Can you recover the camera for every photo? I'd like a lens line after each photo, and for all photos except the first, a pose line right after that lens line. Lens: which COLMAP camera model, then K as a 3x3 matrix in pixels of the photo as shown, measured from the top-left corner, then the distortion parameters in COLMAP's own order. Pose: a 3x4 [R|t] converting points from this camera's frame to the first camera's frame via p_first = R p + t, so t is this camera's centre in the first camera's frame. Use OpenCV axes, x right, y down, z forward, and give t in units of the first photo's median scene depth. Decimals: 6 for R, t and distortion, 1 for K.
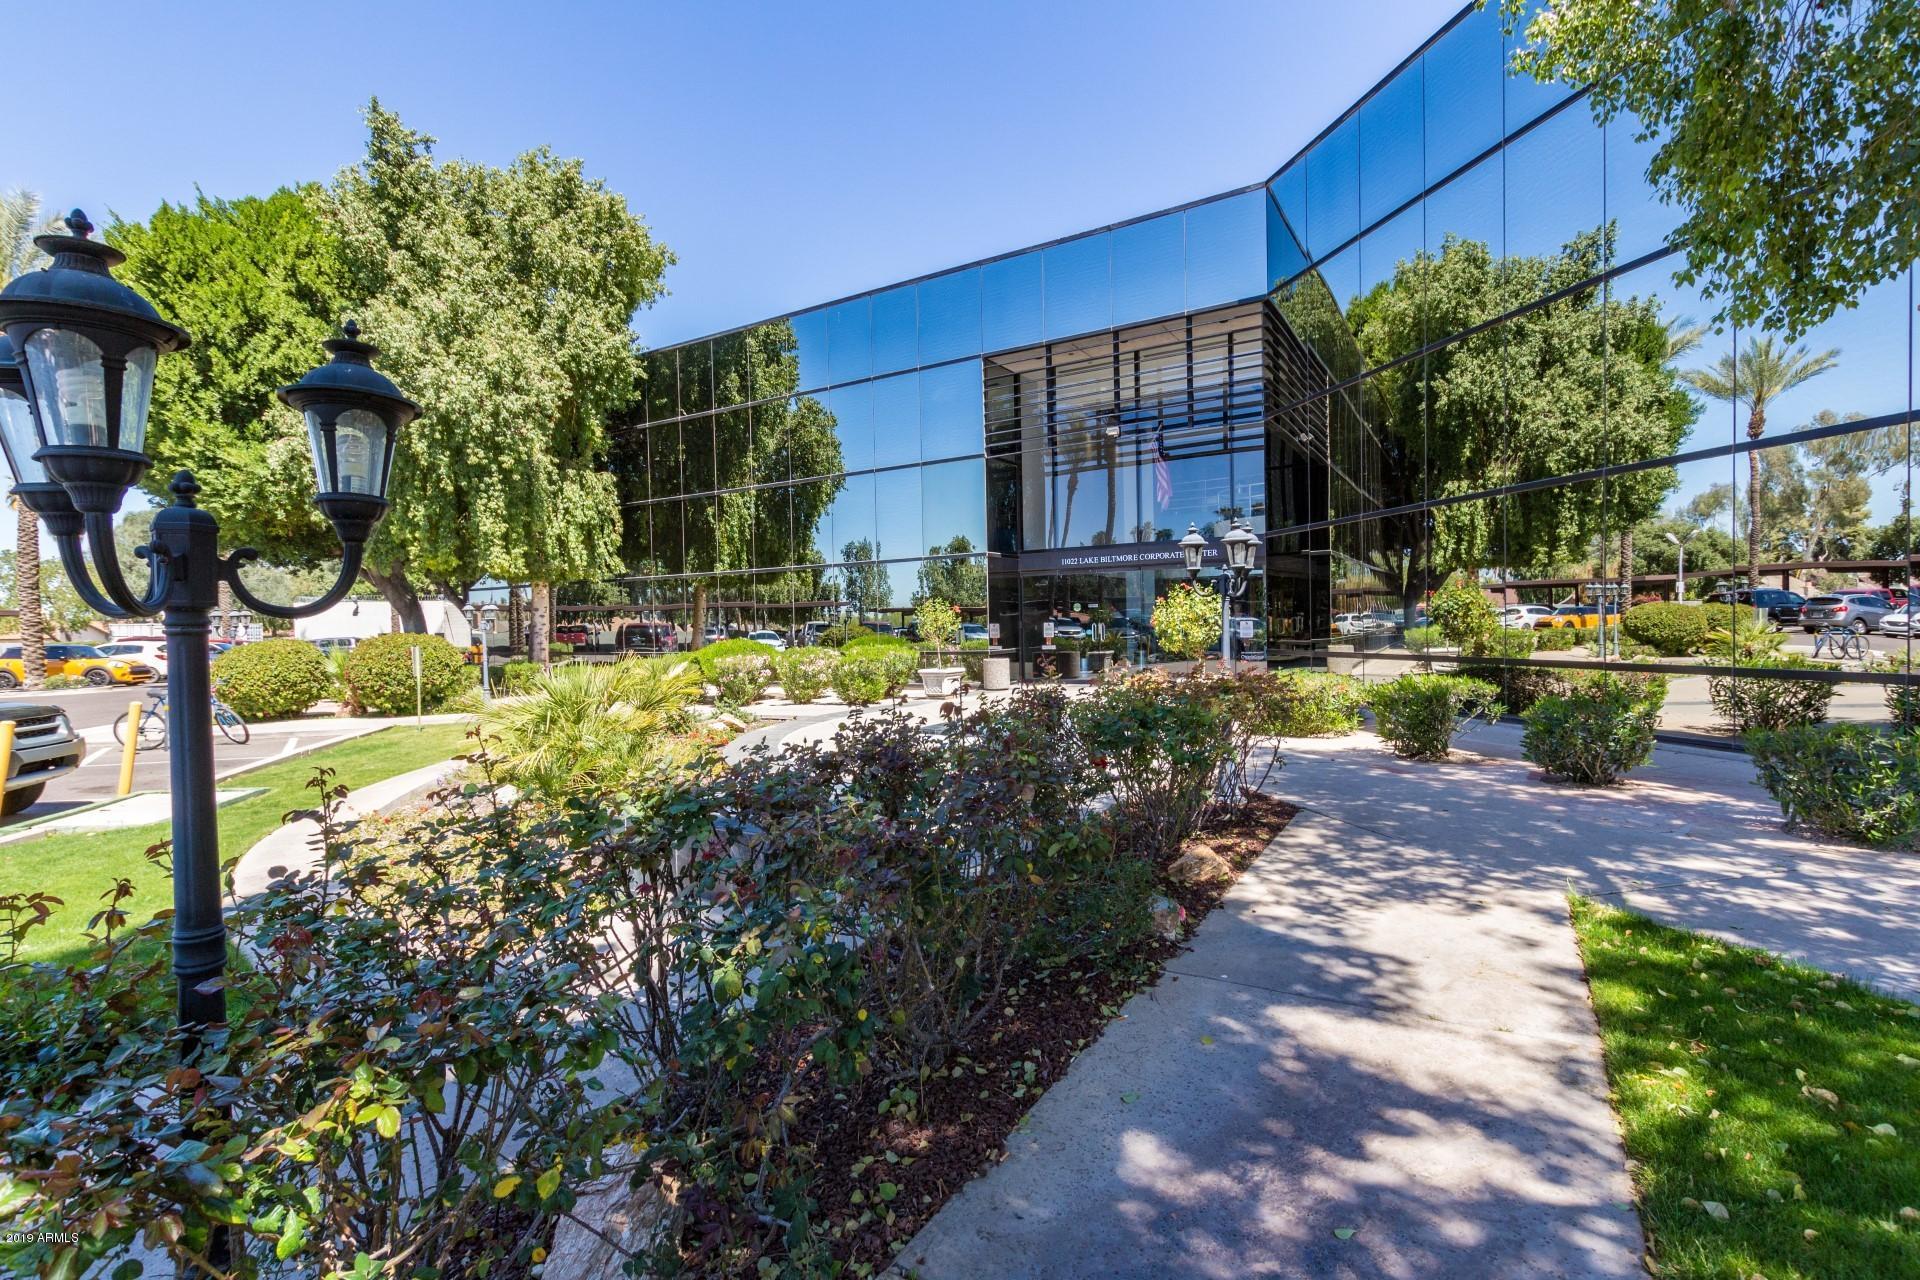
lens RADIAL K [[893.9, 0, 960.0], [0, 893.9, 640.0], [0, 0, 1]] dist [0.032690, 0.000624]
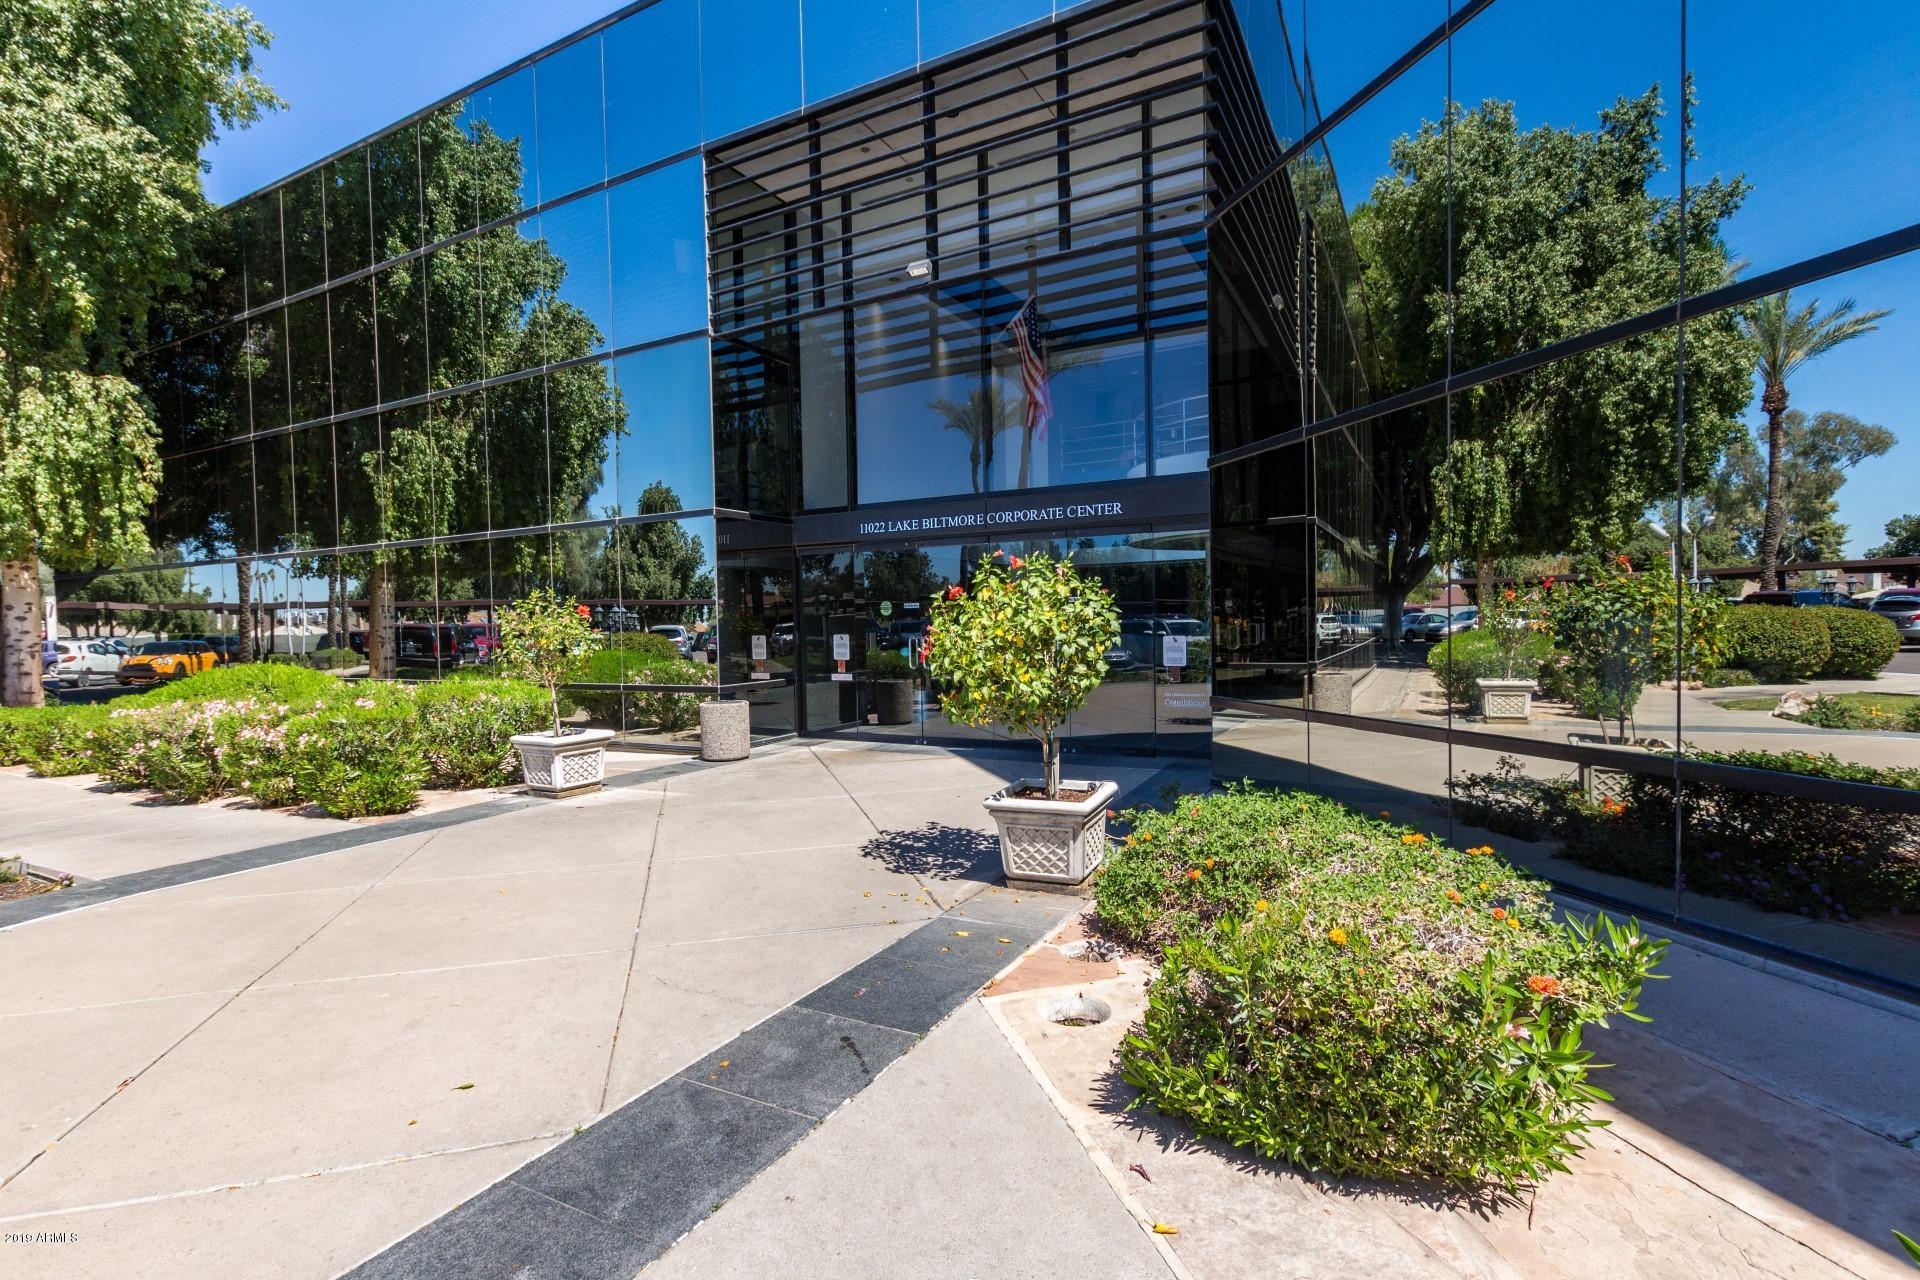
lens RADIAL K [[893.9, 0, 960.0], [0, 893.9, 640.0], [0, 0, 1]] dist [0.032690, 0.000624]
pose [[0.998358, 0.000207, 0.057283, 0.110343], [-0.000324, 0.999998, 0.002024, -0.013560], [-0.057283, -0.002039, 0.998356, 0.325148]]
